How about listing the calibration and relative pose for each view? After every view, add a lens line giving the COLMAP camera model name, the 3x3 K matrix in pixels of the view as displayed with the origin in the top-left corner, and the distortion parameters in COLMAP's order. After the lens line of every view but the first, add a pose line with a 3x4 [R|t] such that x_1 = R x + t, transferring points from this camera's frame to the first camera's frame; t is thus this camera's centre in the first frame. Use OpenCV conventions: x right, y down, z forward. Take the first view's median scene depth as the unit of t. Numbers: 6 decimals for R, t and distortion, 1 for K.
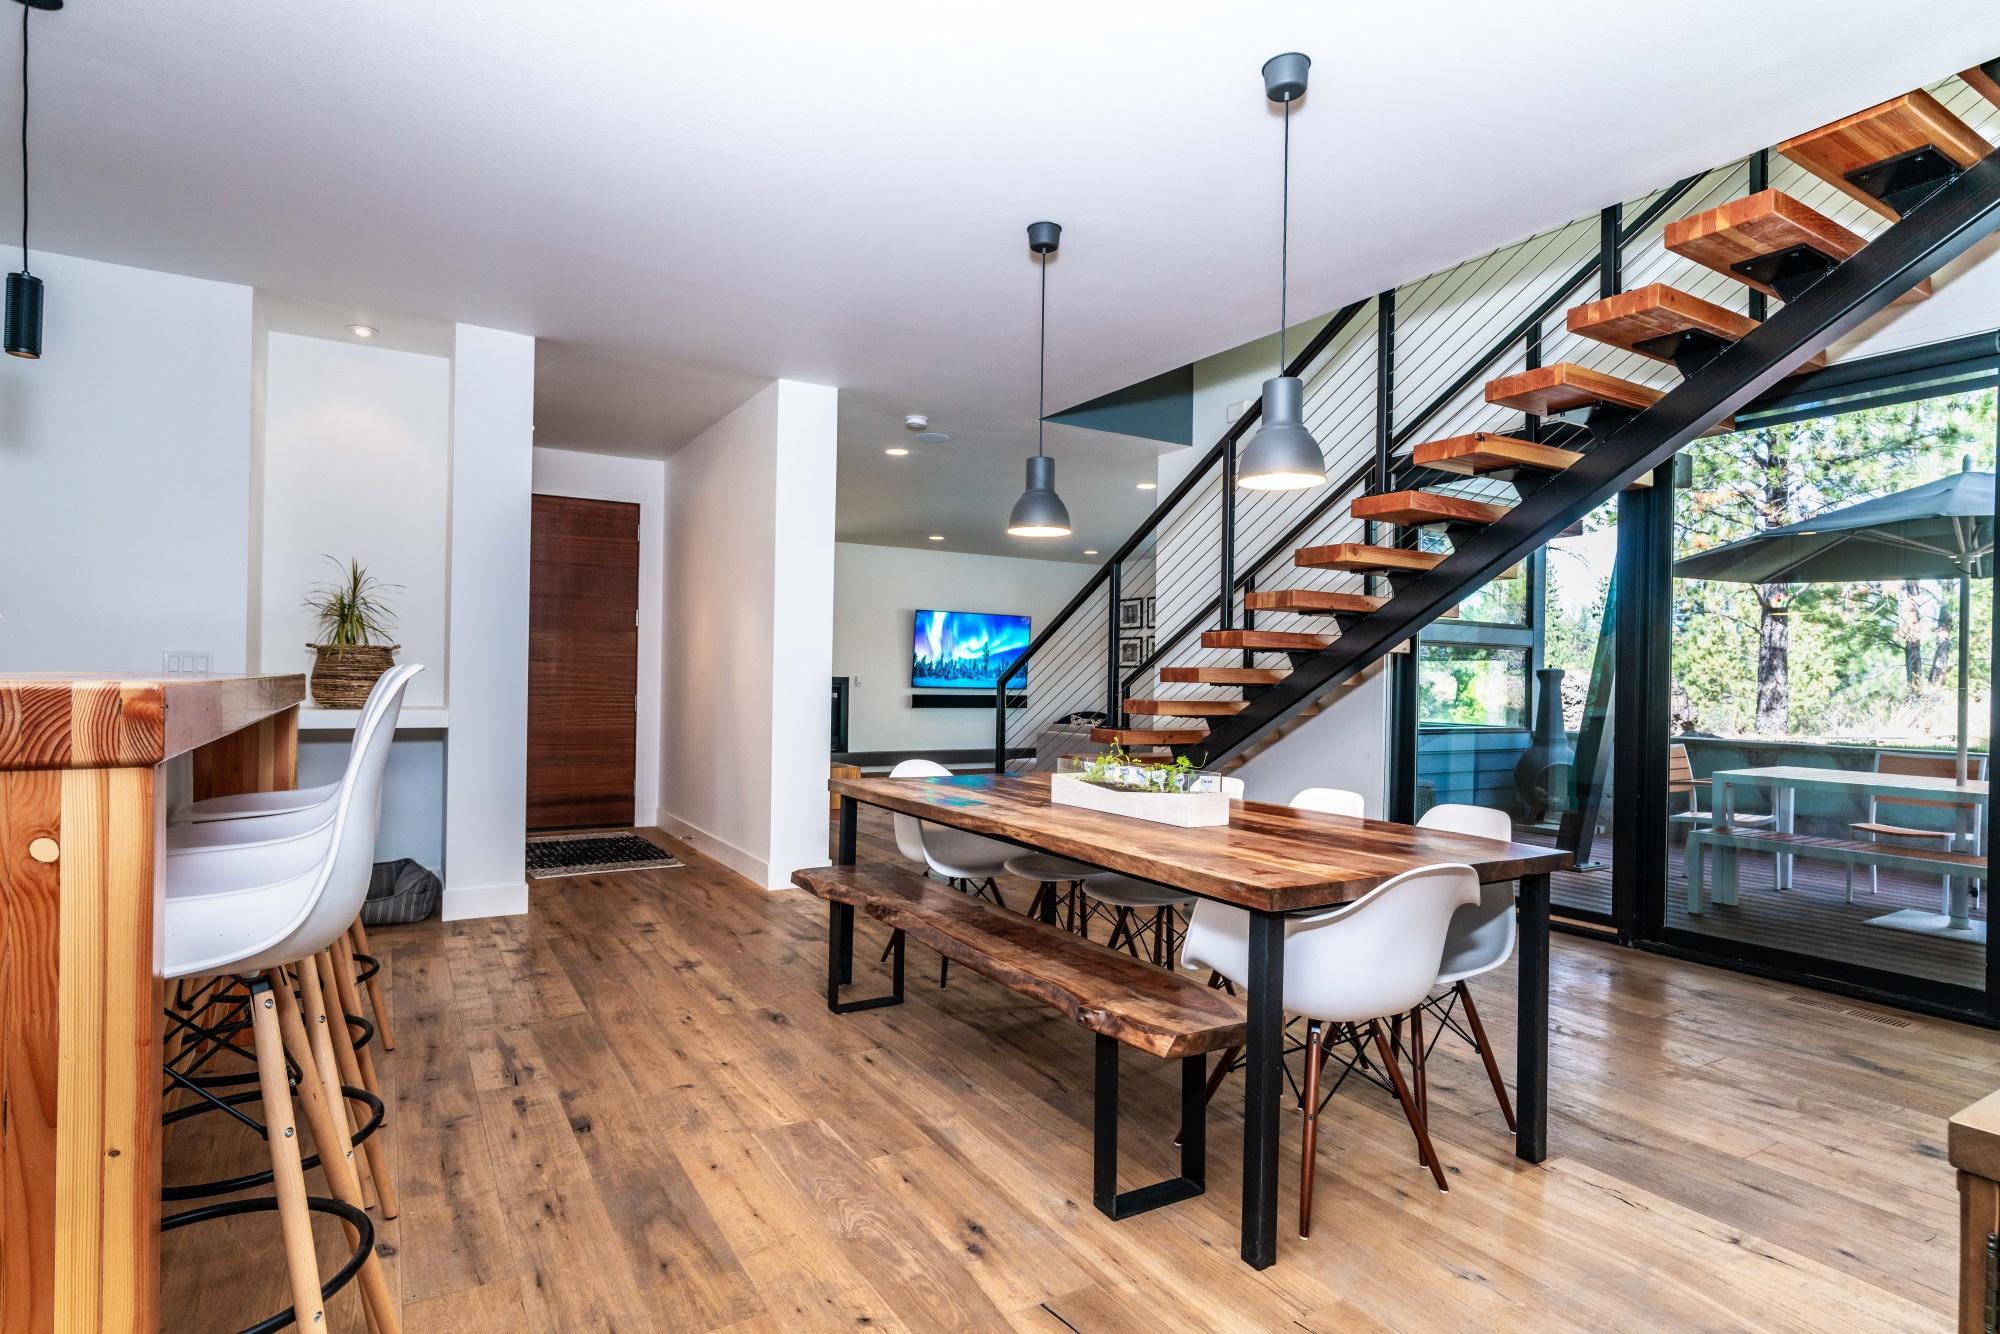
lens RADIAL K [[1023.7, 0, 994.2], [0, 1023.7, 718.8], [0, 0, 1]] dist [-0.006519, 0.009213]
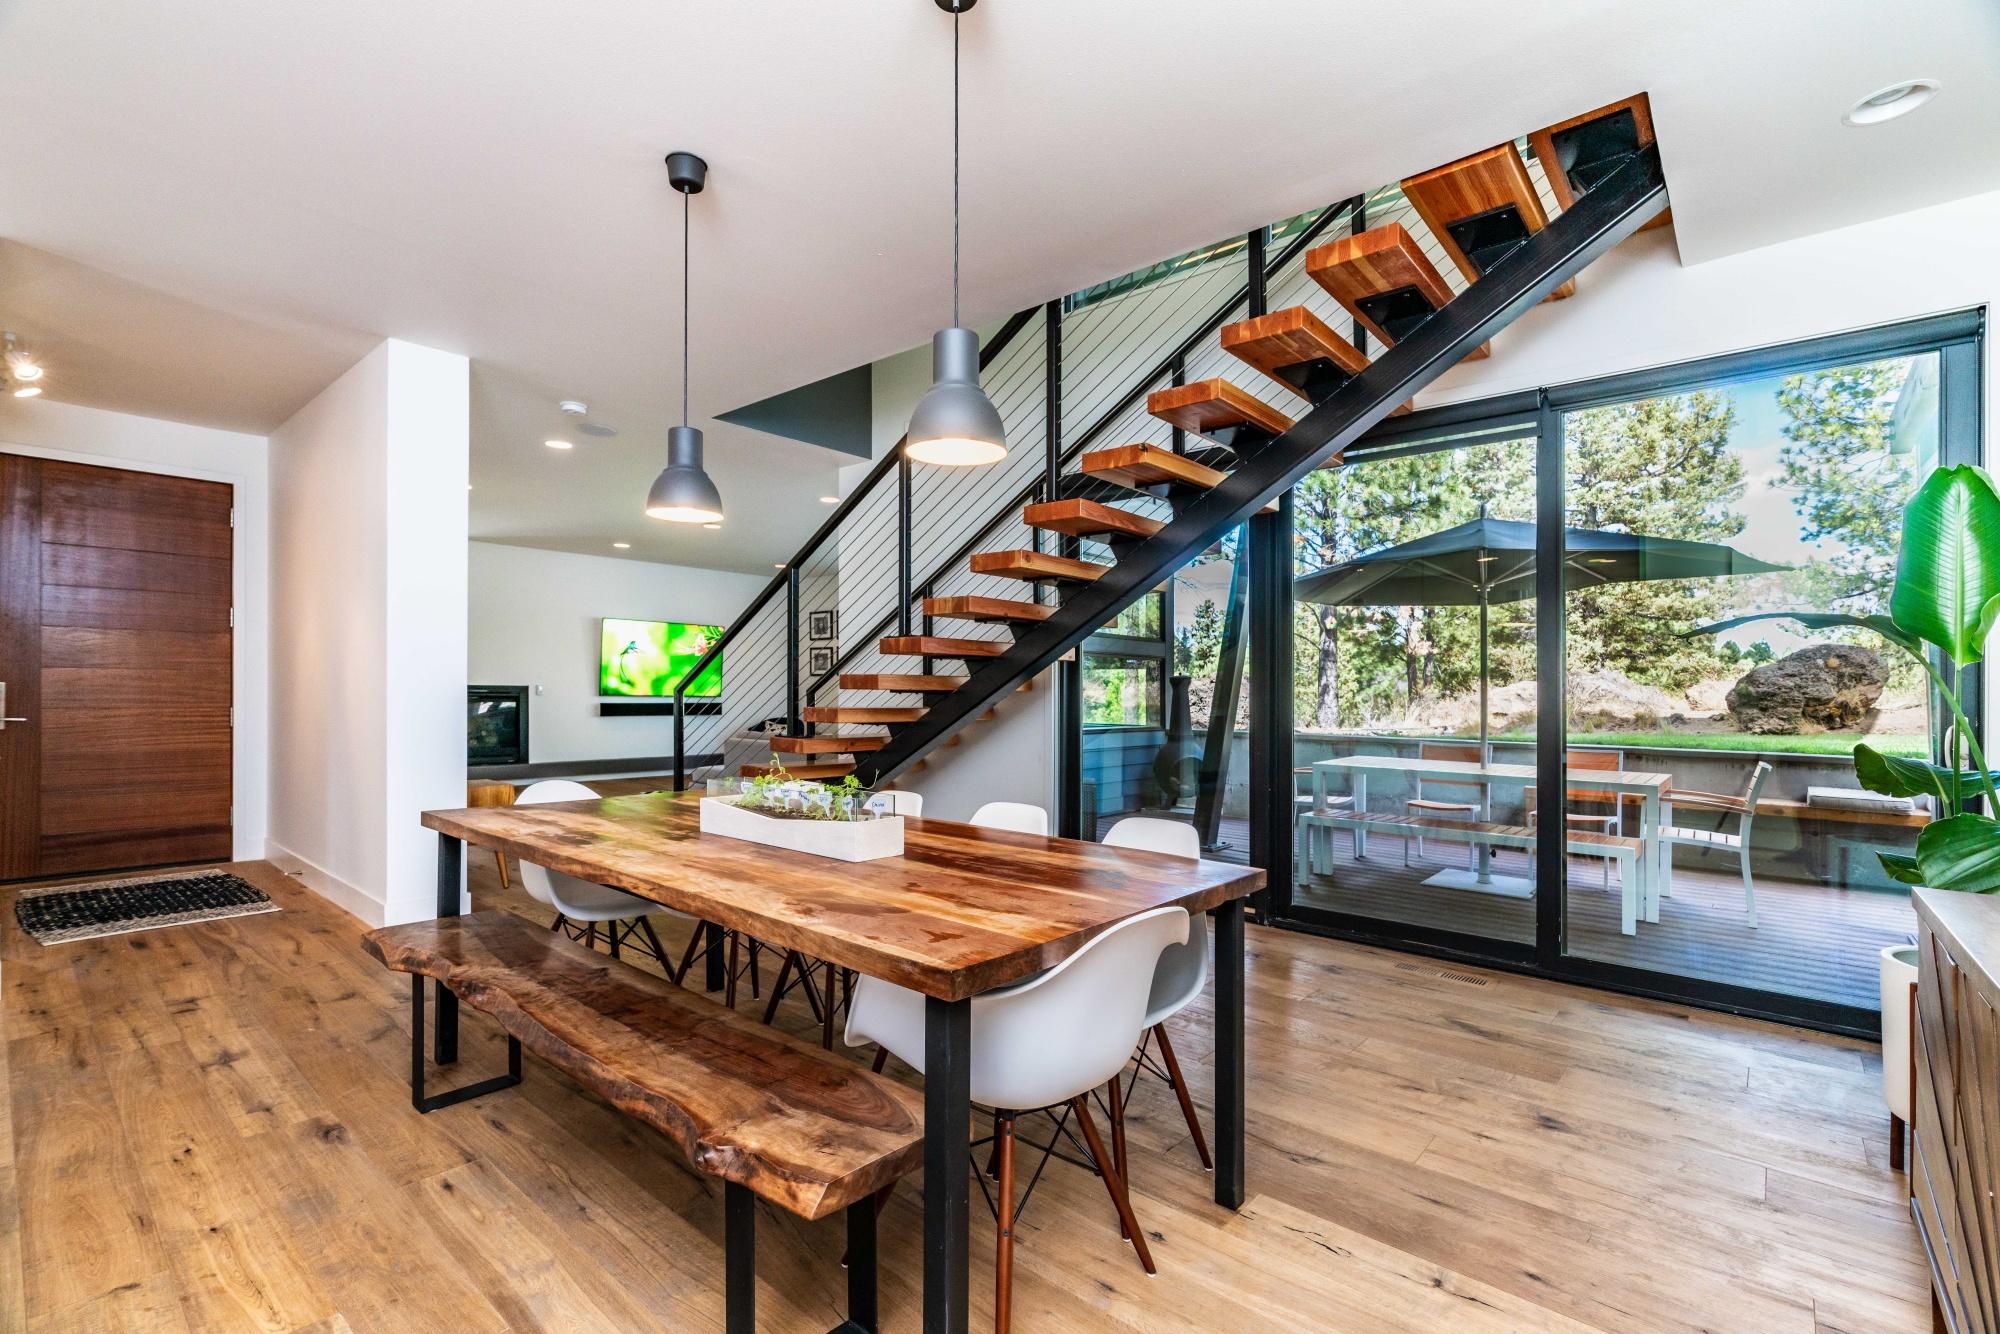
lens RADIAL K [[899.3, 0, 996.7], [0, 899.3, 696.2], [0, 0, 1]] dist [-0.011899, 0.000104]
pose [[0.950383, -0.007845, 0.310984, 0.057162], [0.016613, 0.999535, -0.025556, -0.007290], [-0.310639, 0.029454, 0.950072, 0.209409]]
